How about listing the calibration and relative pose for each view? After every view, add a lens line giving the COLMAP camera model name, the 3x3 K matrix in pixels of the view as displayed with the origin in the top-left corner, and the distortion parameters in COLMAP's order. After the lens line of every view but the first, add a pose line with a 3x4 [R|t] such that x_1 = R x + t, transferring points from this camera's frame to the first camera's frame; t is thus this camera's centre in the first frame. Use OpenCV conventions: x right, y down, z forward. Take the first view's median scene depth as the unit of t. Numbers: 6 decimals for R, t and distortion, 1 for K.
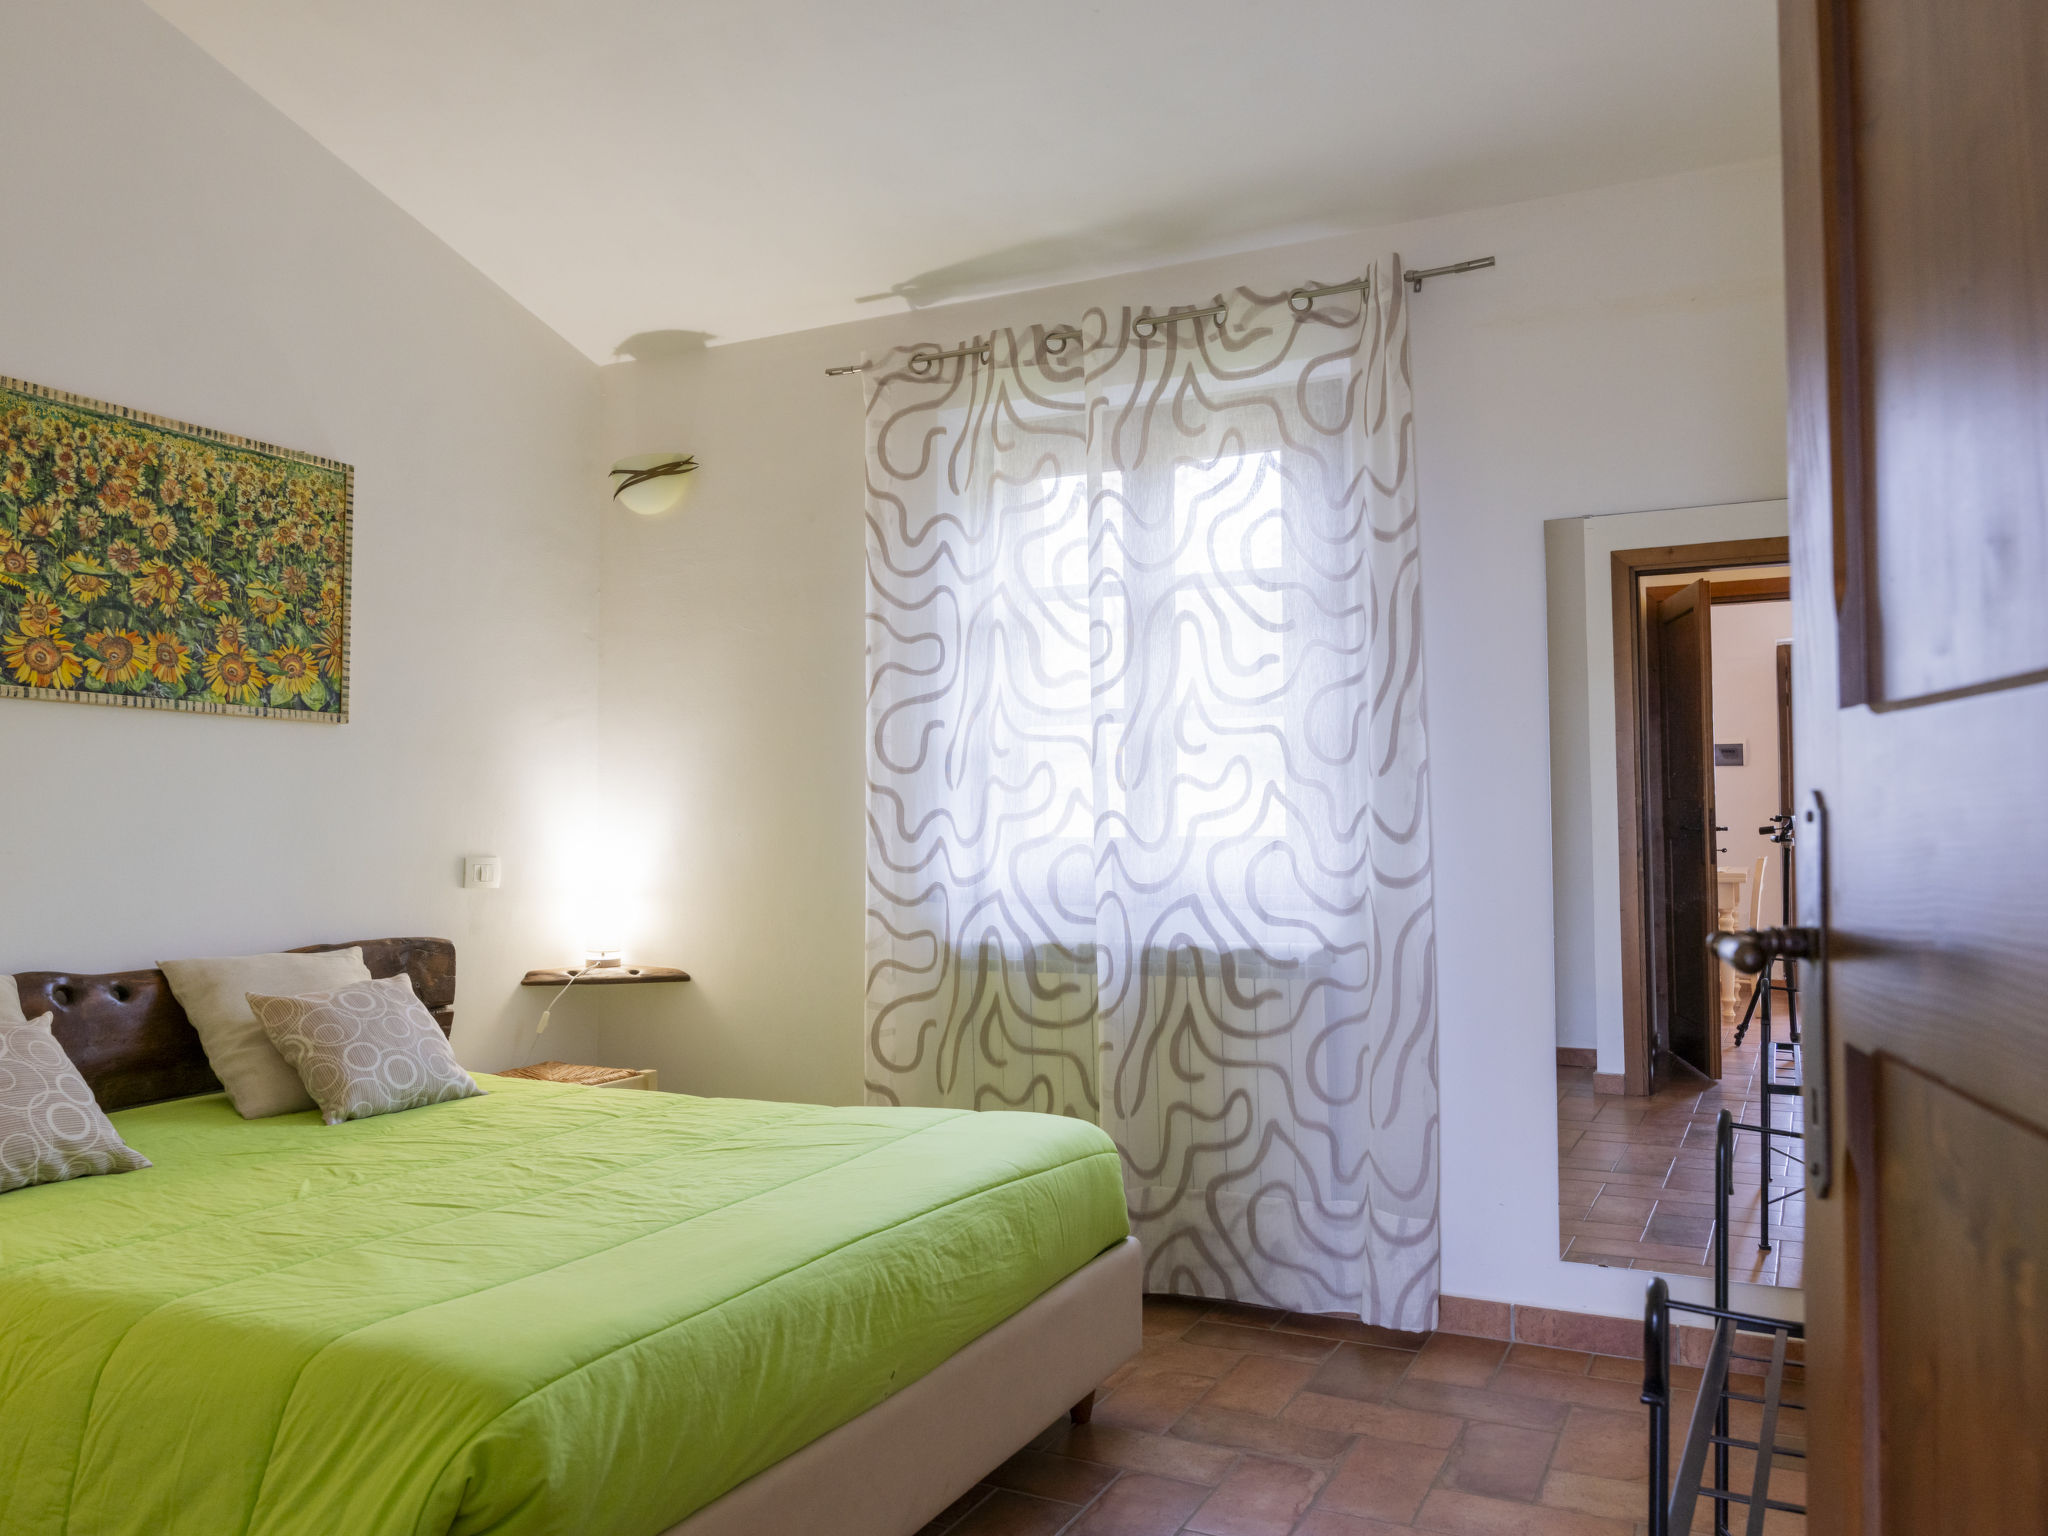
lens RADIAL K [[1570.3, 0, 1042.1], [0, 1570.3, 762.1], [0, 0, 1]] dist [-0.005576, -0.004193]
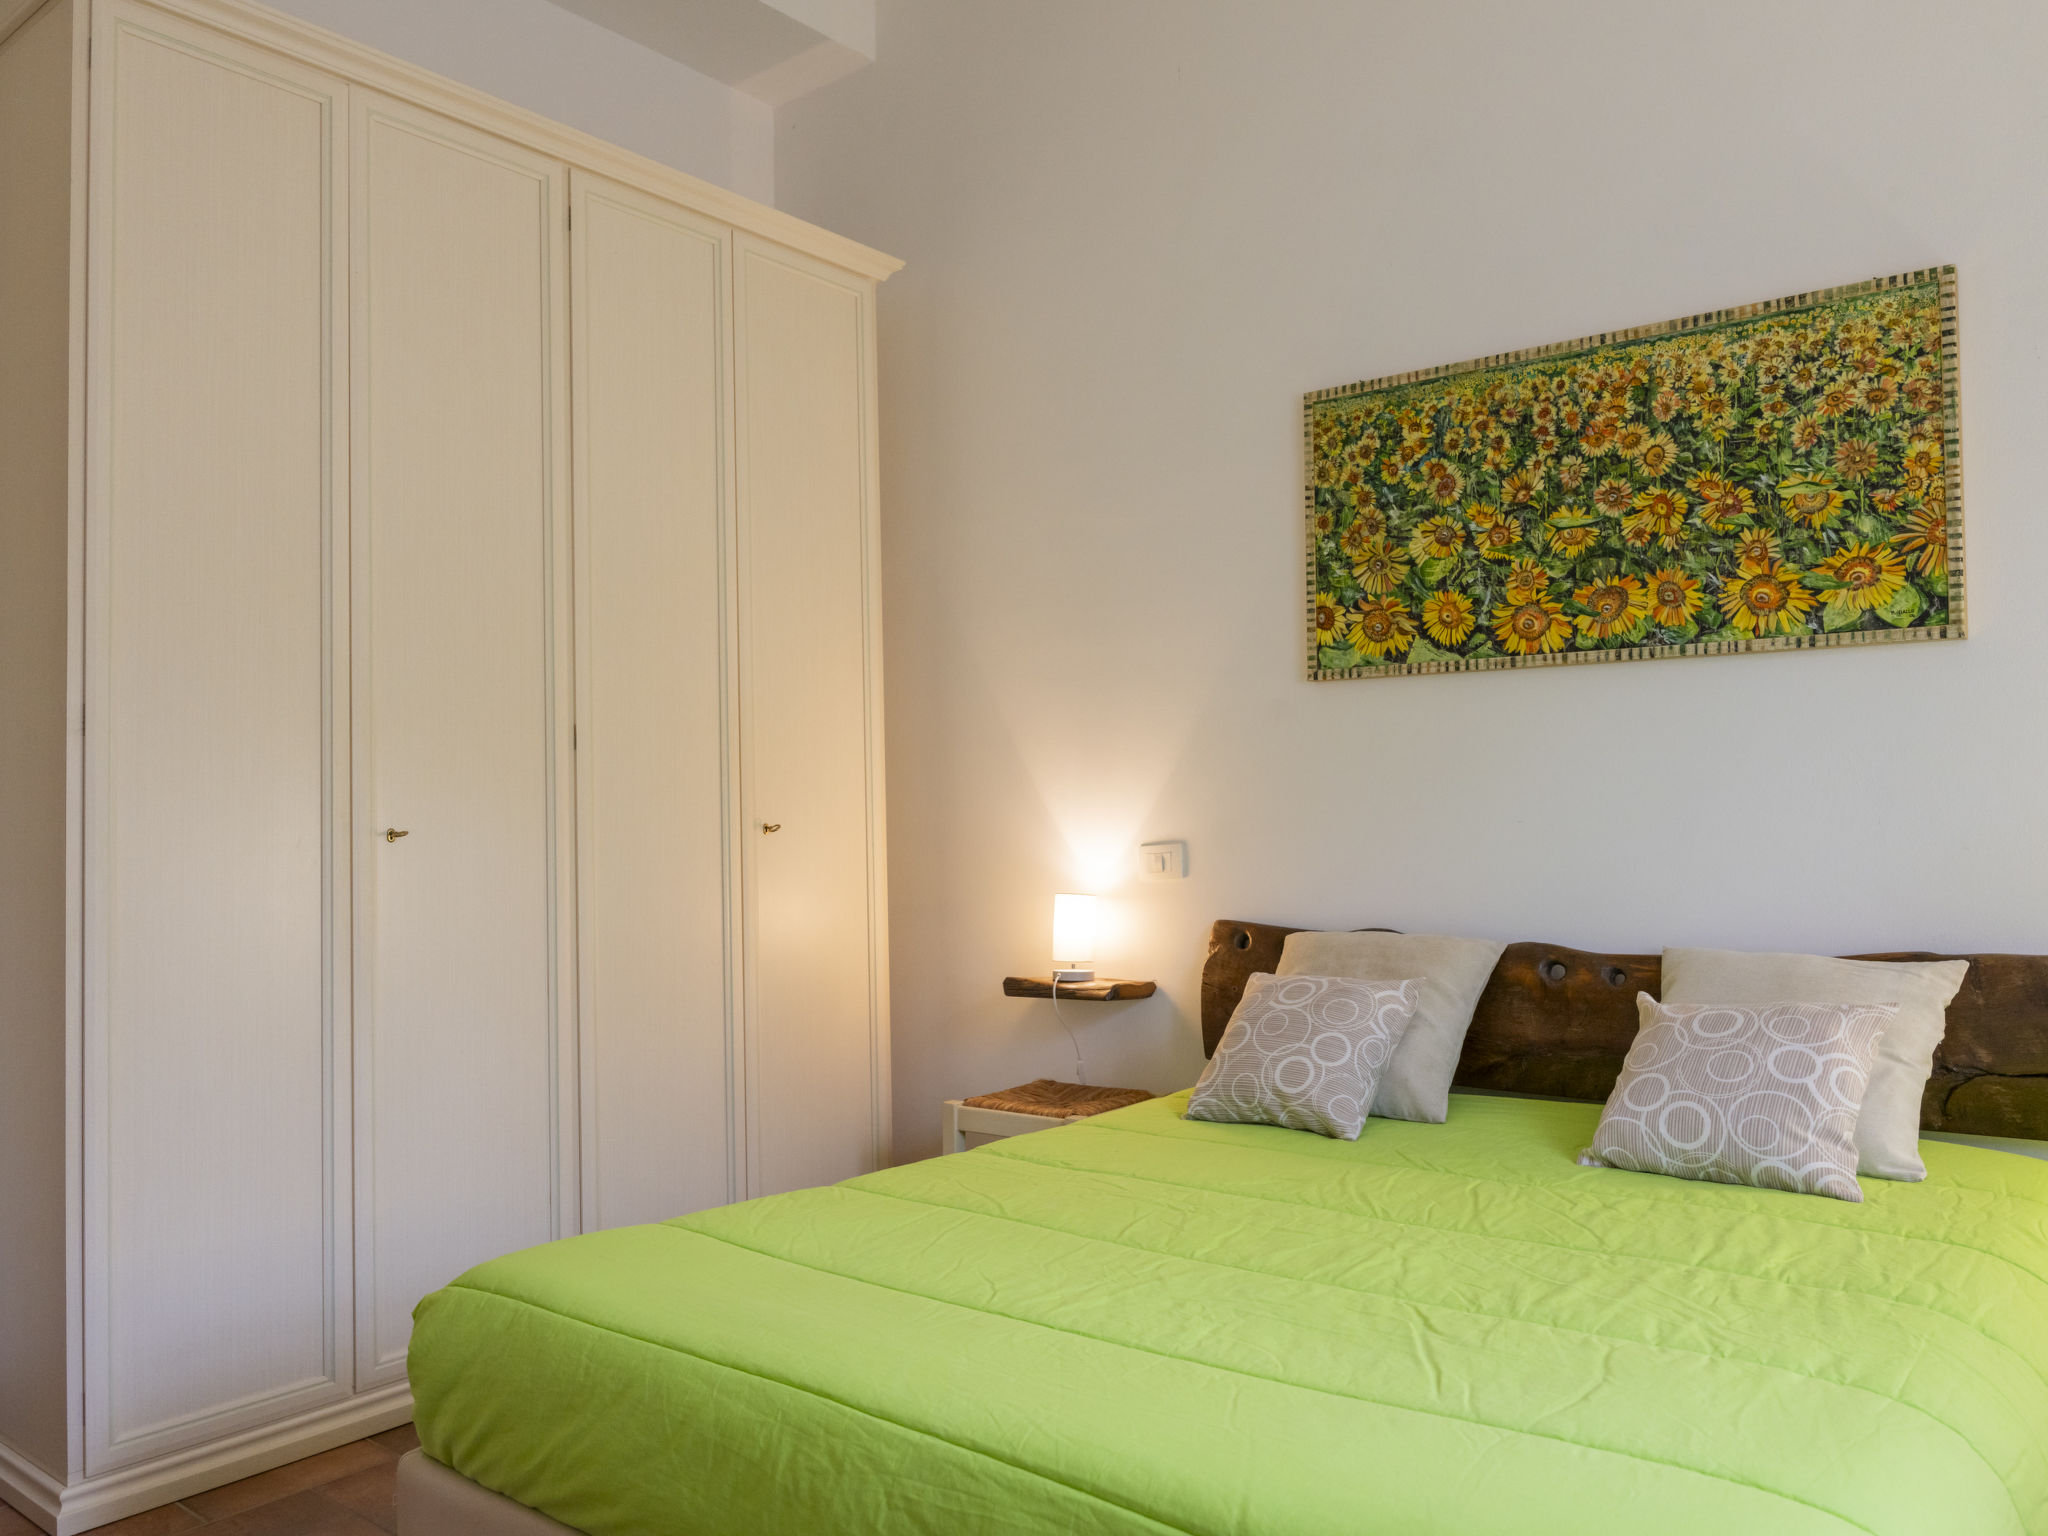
lens RADIAL K [[1570.3, 0, 1042.1], [0, 1570.3, 762.1], [0, 0, 1]] dist [-0.005576, -0.004193]
pose [[-0.238147, -0.024399, -0.970922, 0.364067], [0.058978, 0.997476, -0.039533, 0.037909], [0.969437, -0.066678, -0.236107, 0.864990]]
